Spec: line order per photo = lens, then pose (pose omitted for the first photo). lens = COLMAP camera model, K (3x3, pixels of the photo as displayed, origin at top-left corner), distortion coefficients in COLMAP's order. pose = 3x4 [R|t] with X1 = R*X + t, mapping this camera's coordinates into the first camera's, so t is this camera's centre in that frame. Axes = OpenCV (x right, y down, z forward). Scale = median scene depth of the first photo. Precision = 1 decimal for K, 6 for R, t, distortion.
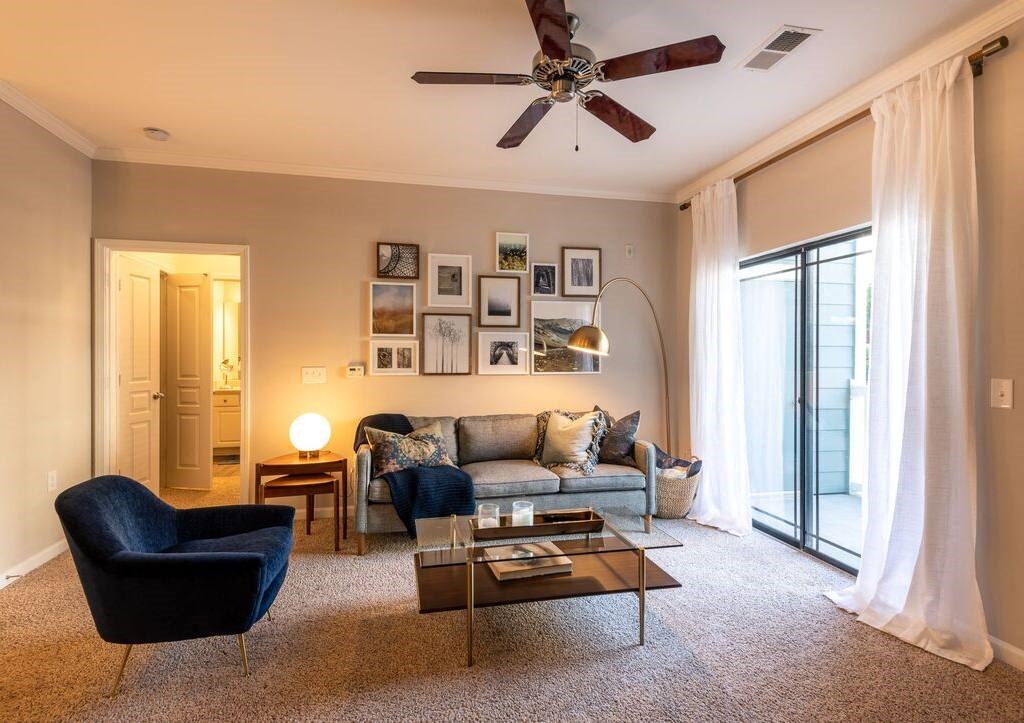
lens RADIAL K [[505.4, 0, 509.5], [0, 505.4, 358.1], [0, 0, 1]] dist [0.010187, -0.001154]
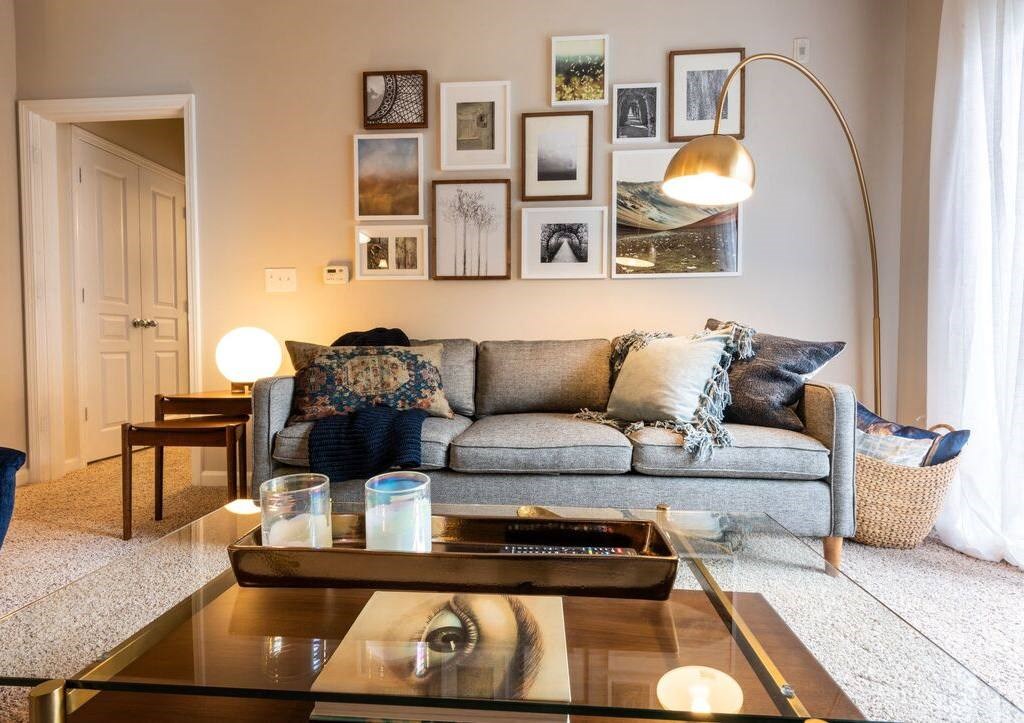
lens RADIAL K [[505.4, 0, 511.2], [0, 505.4, 364.9], [0, 0, 1]] dist [0.010187, -0.001154]
pose [[0.959802, 0.011545, -0.280440, 0.103026], [-0.001370, 0.999335, 0.036448, 0.118560], [0.280675, -0.034598, 0.959179, 0.412407]]
